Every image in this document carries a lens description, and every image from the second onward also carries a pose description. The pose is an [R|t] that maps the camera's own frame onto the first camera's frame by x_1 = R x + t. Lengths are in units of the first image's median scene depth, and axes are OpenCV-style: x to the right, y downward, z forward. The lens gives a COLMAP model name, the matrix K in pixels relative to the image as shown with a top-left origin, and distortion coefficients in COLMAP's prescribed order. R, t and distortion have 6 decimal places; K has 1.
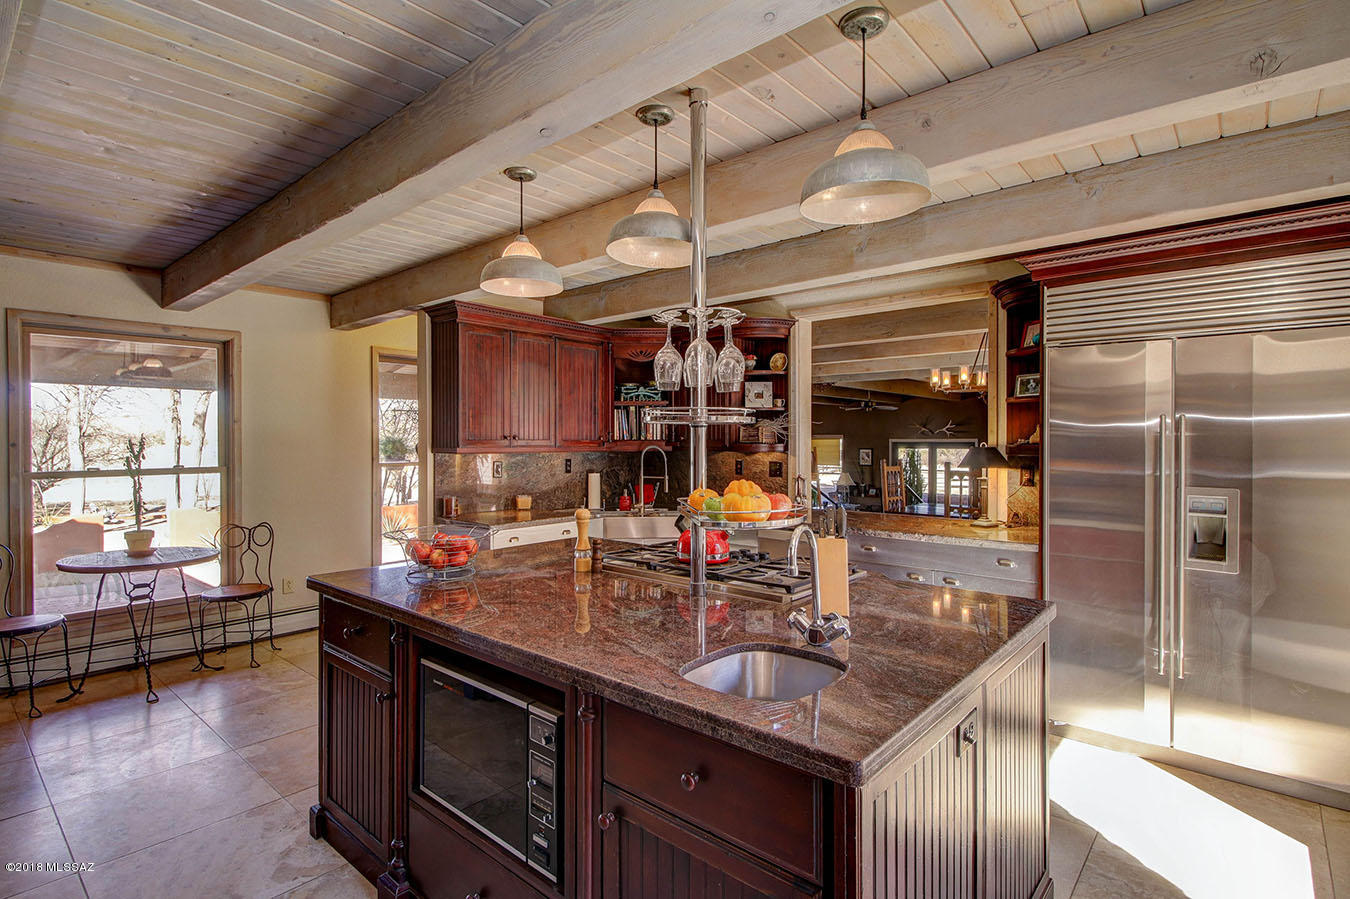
lens RADIAL K [[668.3, 0, 672.3], [0, 668.3, 445.9], [0, 0, 1]] dist [0.001388, -0.000806]
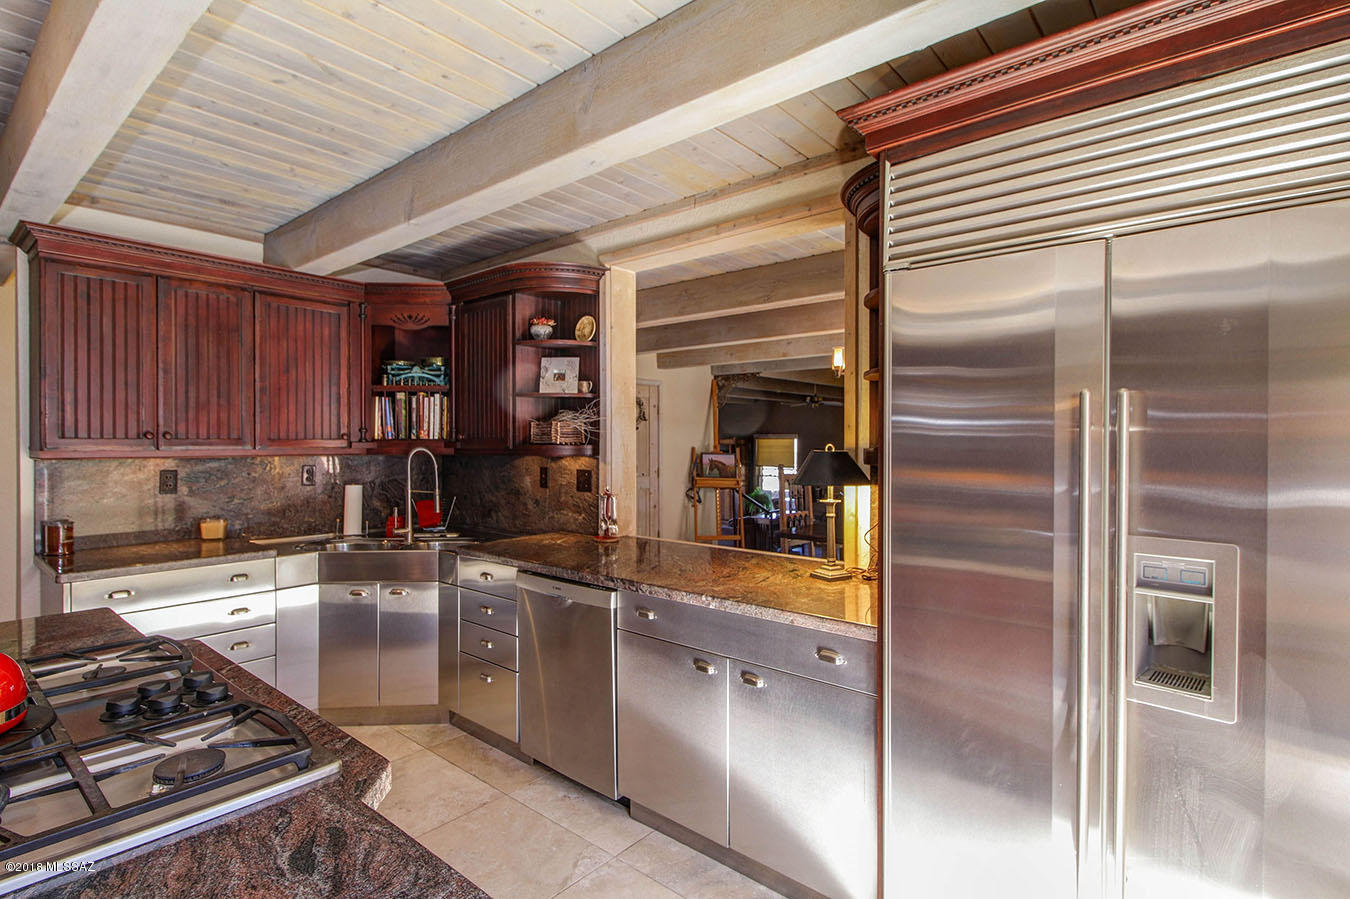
lens RADIAL K [[668.3, 0, 676.8], [0, 668.3, 446.4], [0, 0, 1]] dist [0.001388, -0.000806]
pose [[0.999898, 0.001807, 0.014197, 0.245203], [-0.001818, 0.999998, 0.000796, -0.002561], [-0.014195, -0.000822, 0.999899, 0.294574]]
